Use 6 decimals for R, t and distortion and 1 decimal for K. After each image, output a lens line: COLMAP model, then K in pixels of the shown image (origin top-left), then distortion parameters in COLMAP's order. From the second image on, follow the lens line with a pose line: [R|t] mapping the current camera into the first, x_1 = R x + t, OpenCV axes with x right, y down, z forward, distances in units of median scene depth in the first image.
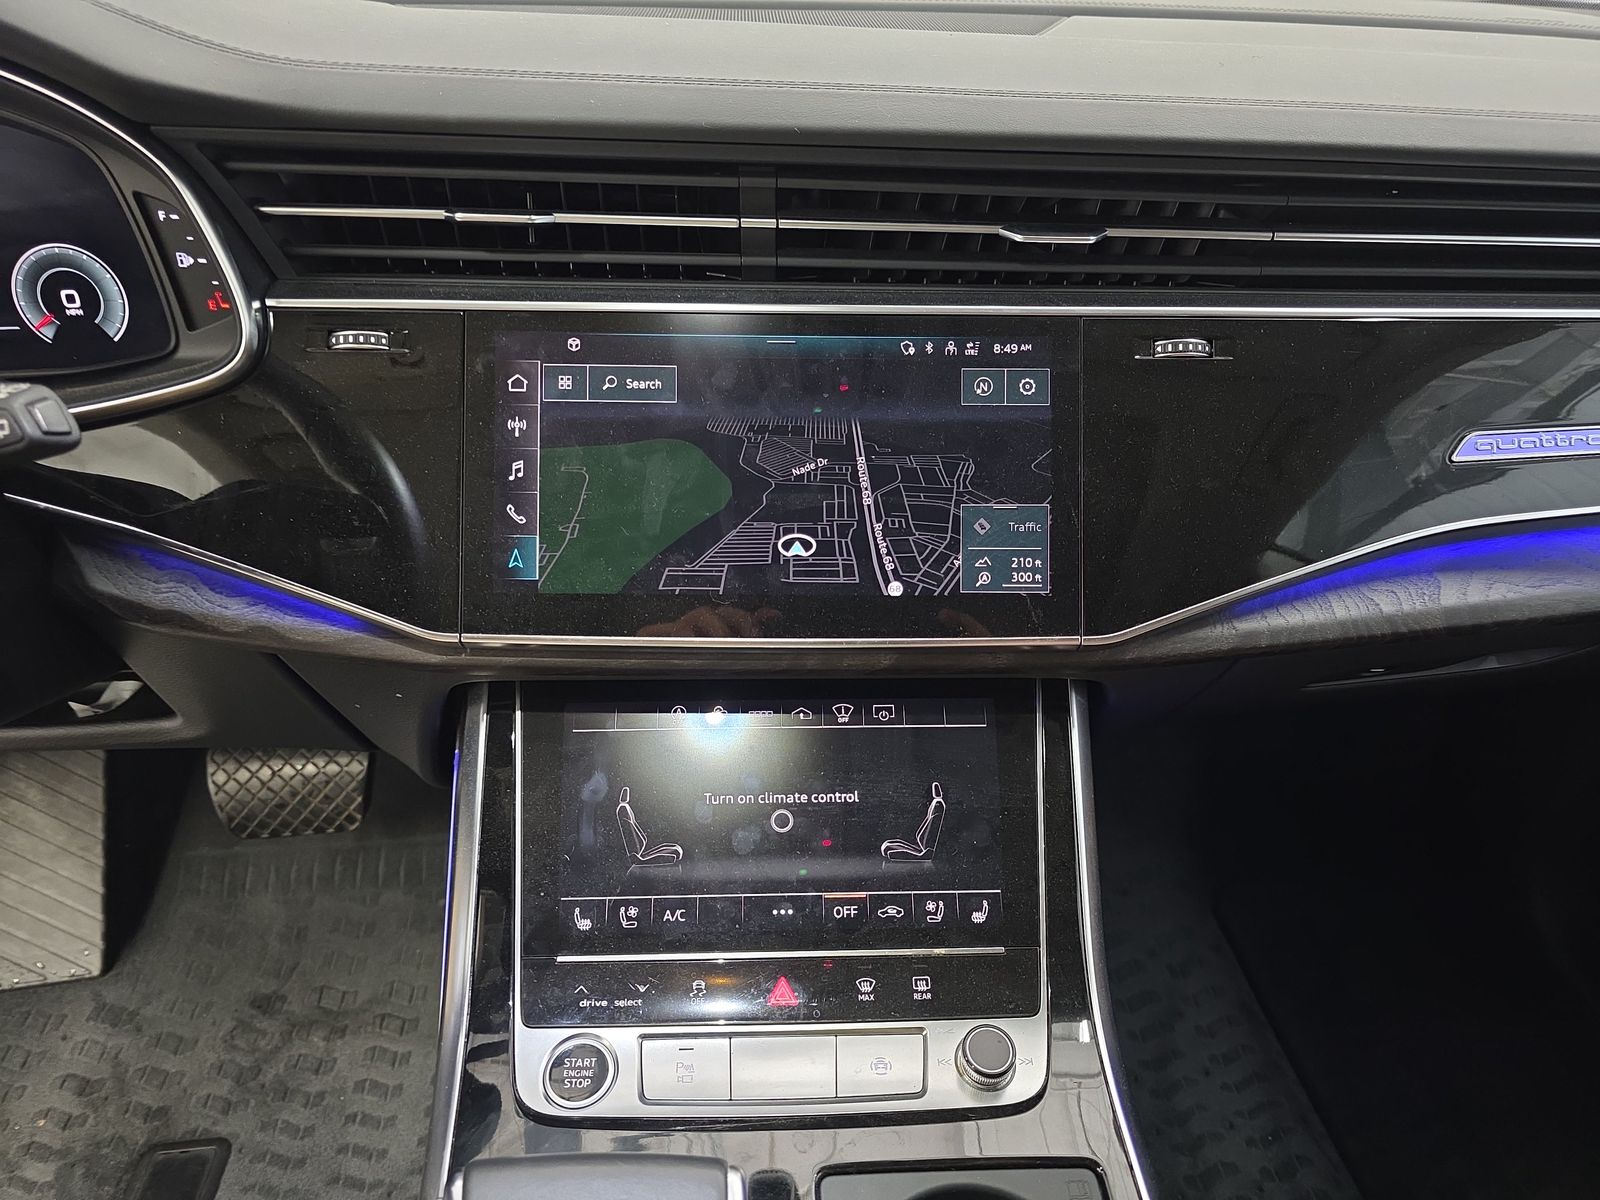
lens RADIAL K [[1062.0, 0, 832.0], [0, 1062.0, 600.1], [0, 0, 1]] dist [0.033682, -0.019460]
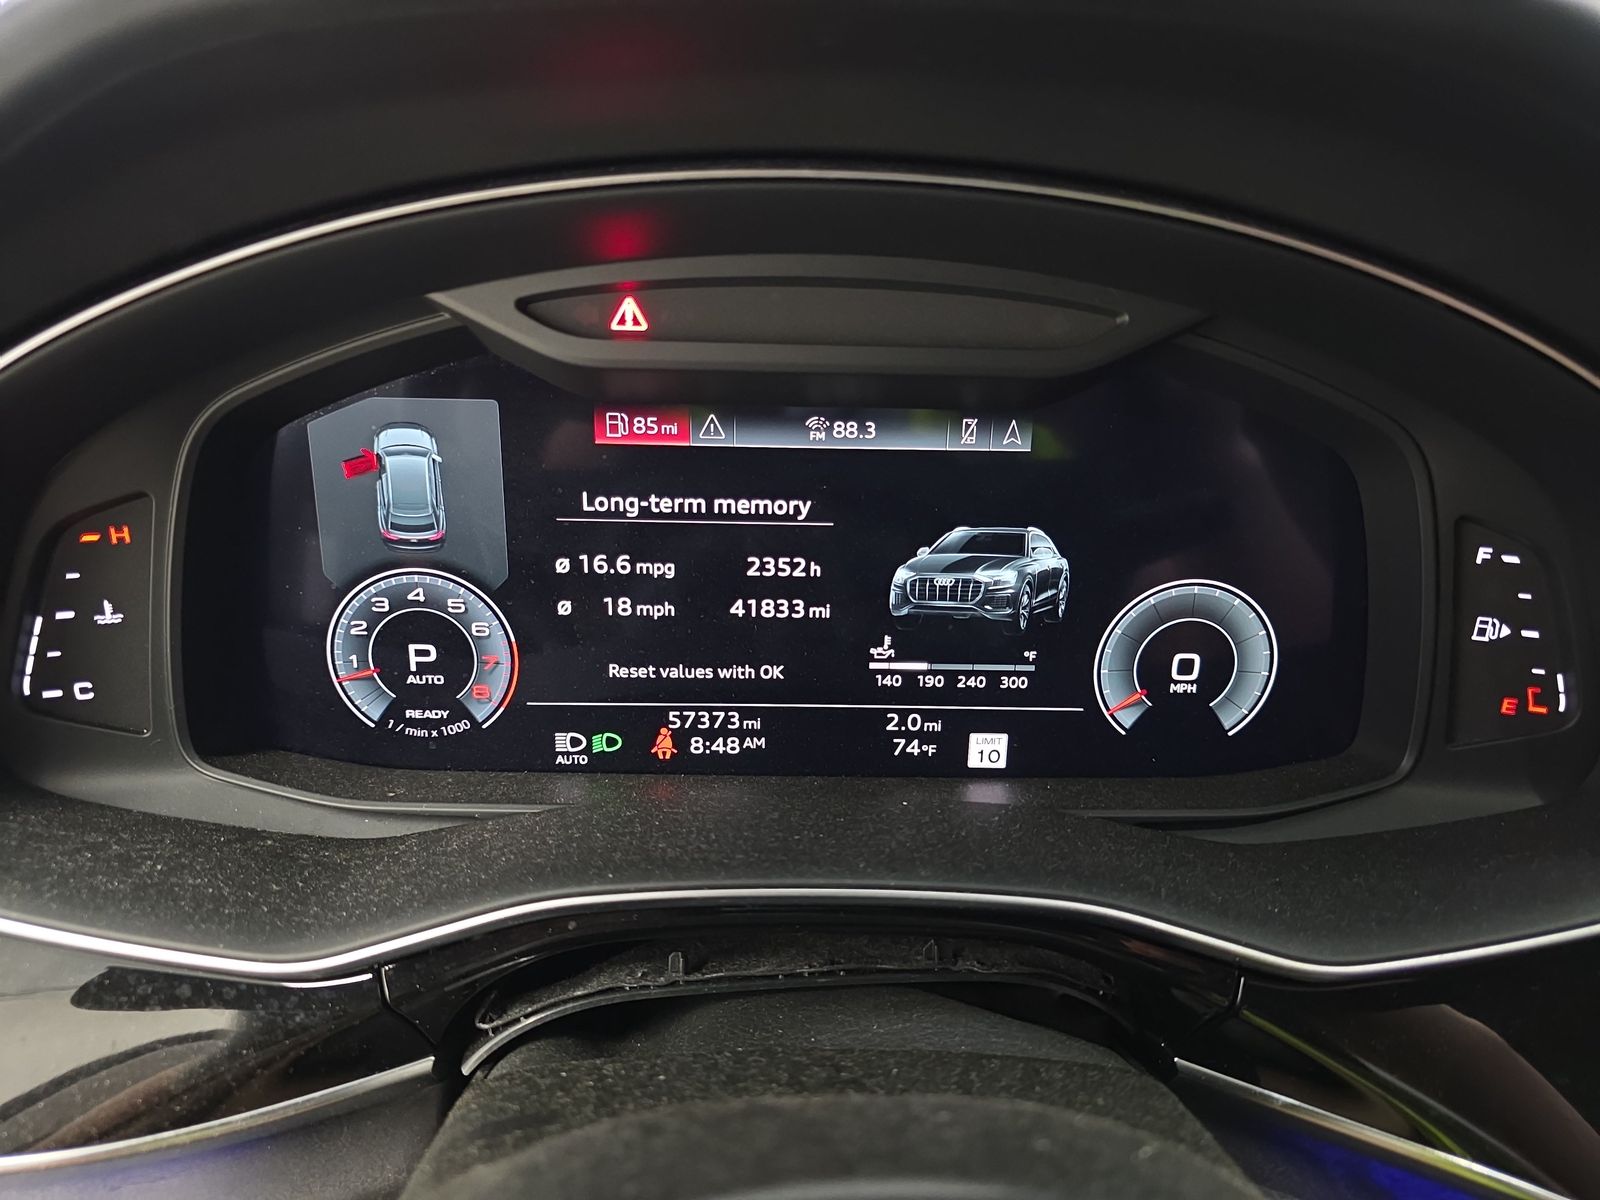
lens RADIAL K [[1062.0, 0, 832.0], [0, 1062.0, 600.1], [0, 0, 1]] dist [0.033682, -0.019460]
pose [[0.998653, 0.050314, -0.012655, -0.934671], [-0.051560, 0.989594, -0.134336, -0.240173], [0.005764, 0.134808, 0.990855, 0.449649]]
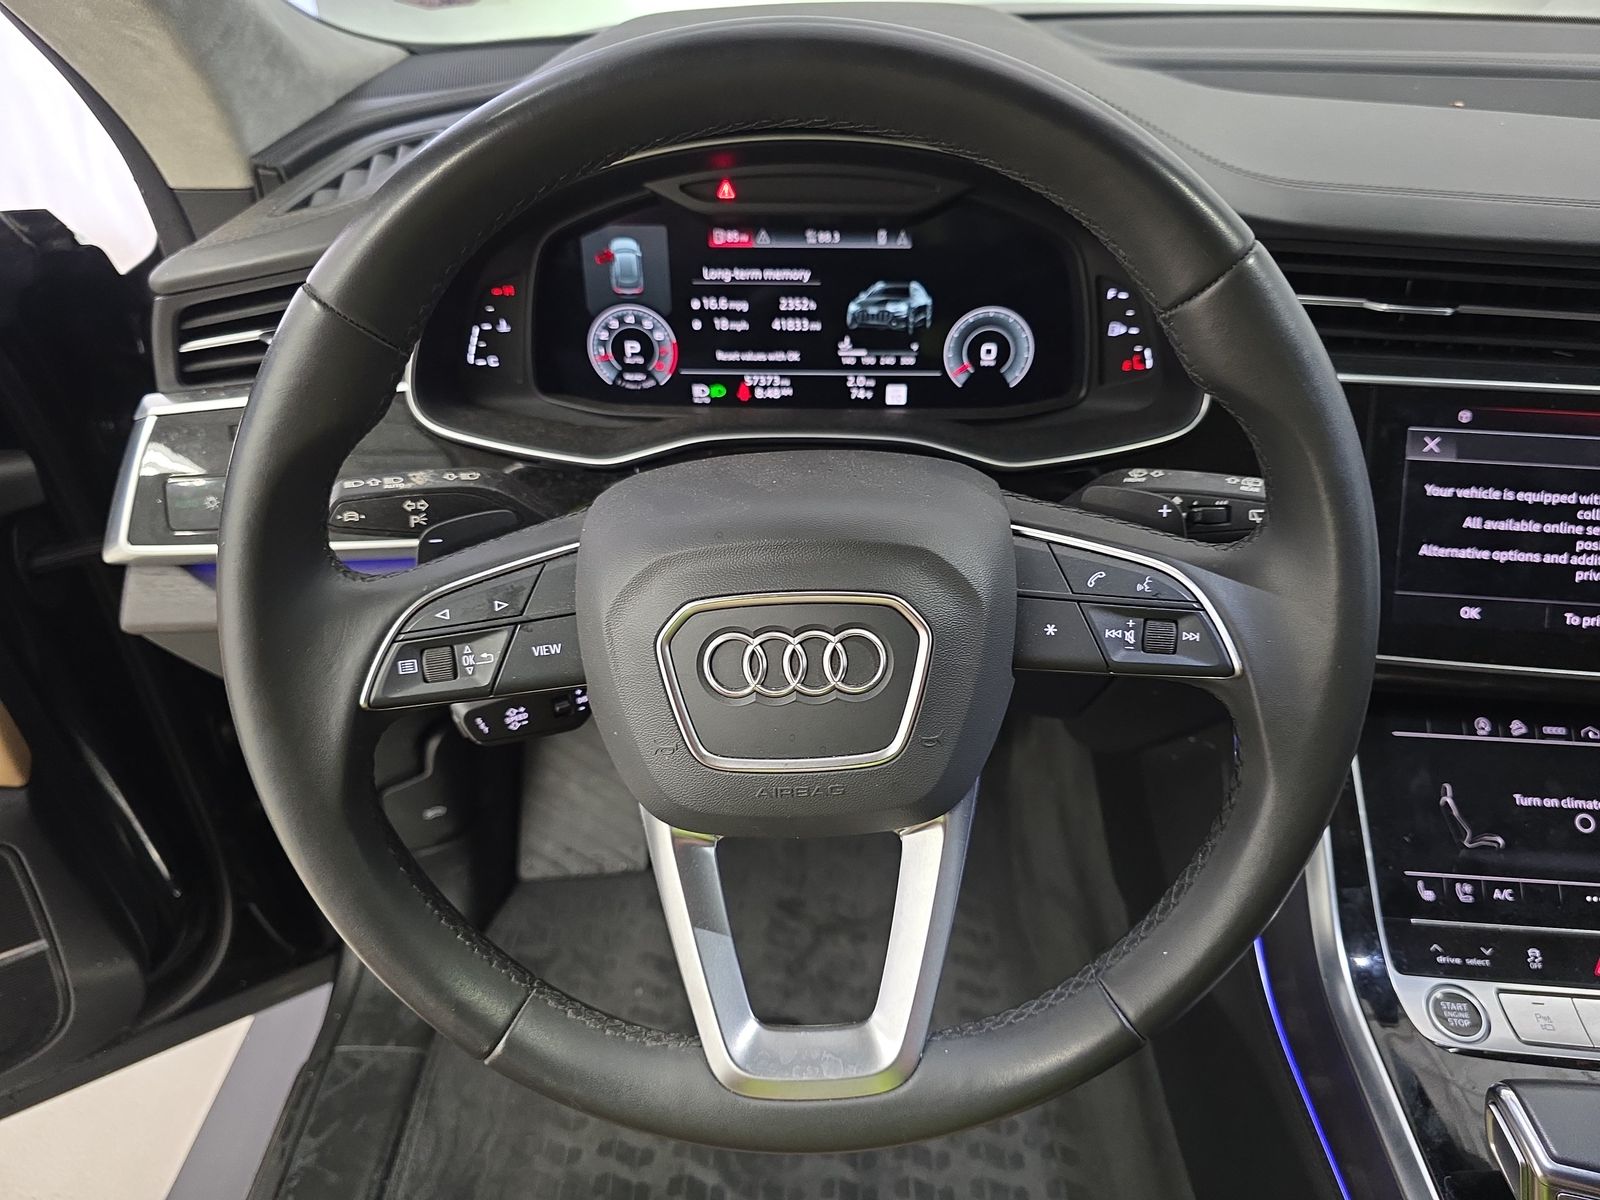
lens RADIAL K [[1062.0, 0, 832.0], [0, 1062.0, 600.1], [0, 0, 1]] dist [0.033682, -0.019460]
pose [[0.995823, 0.060750, -0.068159, -0.822503], [-0.055854, 0.995871, 0.071566, -0.080447], [0.072225, -0.067460, 0.995104, -0.243066]]
